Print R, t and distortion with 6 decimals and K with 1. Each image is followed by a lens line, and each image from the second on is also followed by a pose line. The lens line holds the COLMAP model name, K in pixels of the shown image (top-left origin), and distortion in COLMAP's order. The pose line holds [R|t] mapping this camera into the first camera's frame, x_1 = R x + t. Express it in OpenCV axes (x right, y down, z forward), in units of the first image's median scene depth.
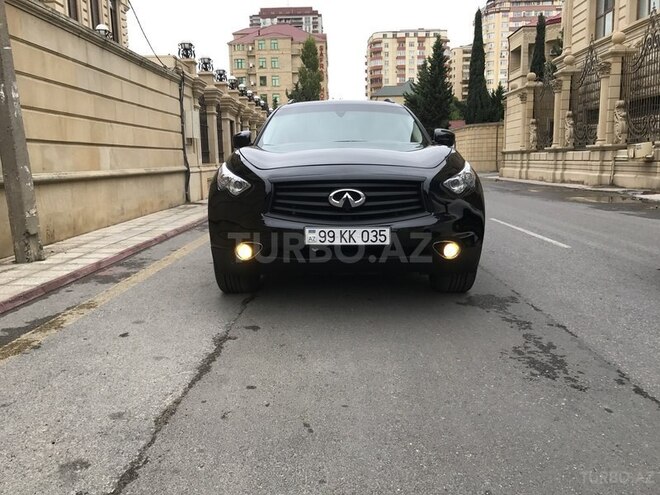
lens RADIAL K [[540.1, 0, 330.0], [0, 540.1, 247.5], [0, 0, 1]] dist [0.019472, -0.003535]
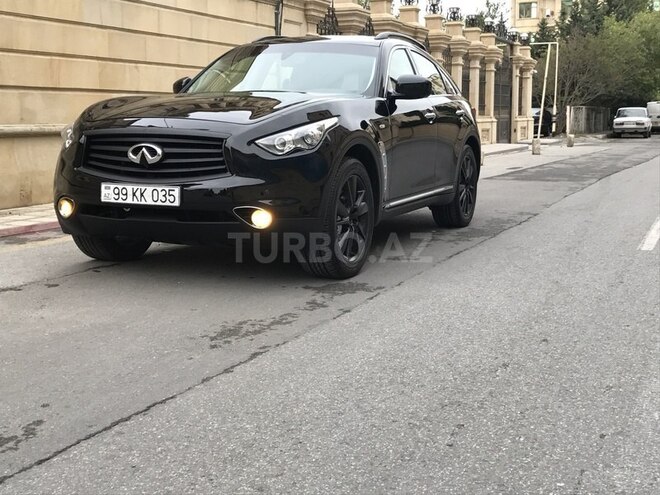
lens RADIAL K [[909.5, 0, 330.0], [0, 909.5, 247.5], [0, 0, 1]] dist [0.234064, -0.904791]
pose [[0.926572, 0.066640, -0.370167, 0.898467], [-0.072435, 0.997372, -0.001761, 0.047448], [0.369077, 0.028445, 0.928964, -0.331331]]
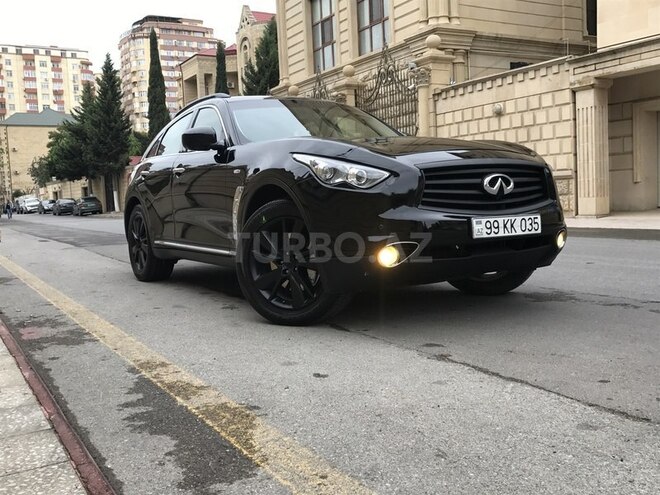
lens RADIAL K [[646.7, 0, 330.0], [0, 646.7, 247.5], [0, 0, 1]] dist [0.013612, -0.004379]
pose [[0.844962, -0.061742, 0.531251, -0.764658], [0.112806, 0.991542, -0.064183, 0.048233], [-0.522795, 0.114161, 0.844780, 0.247050]]
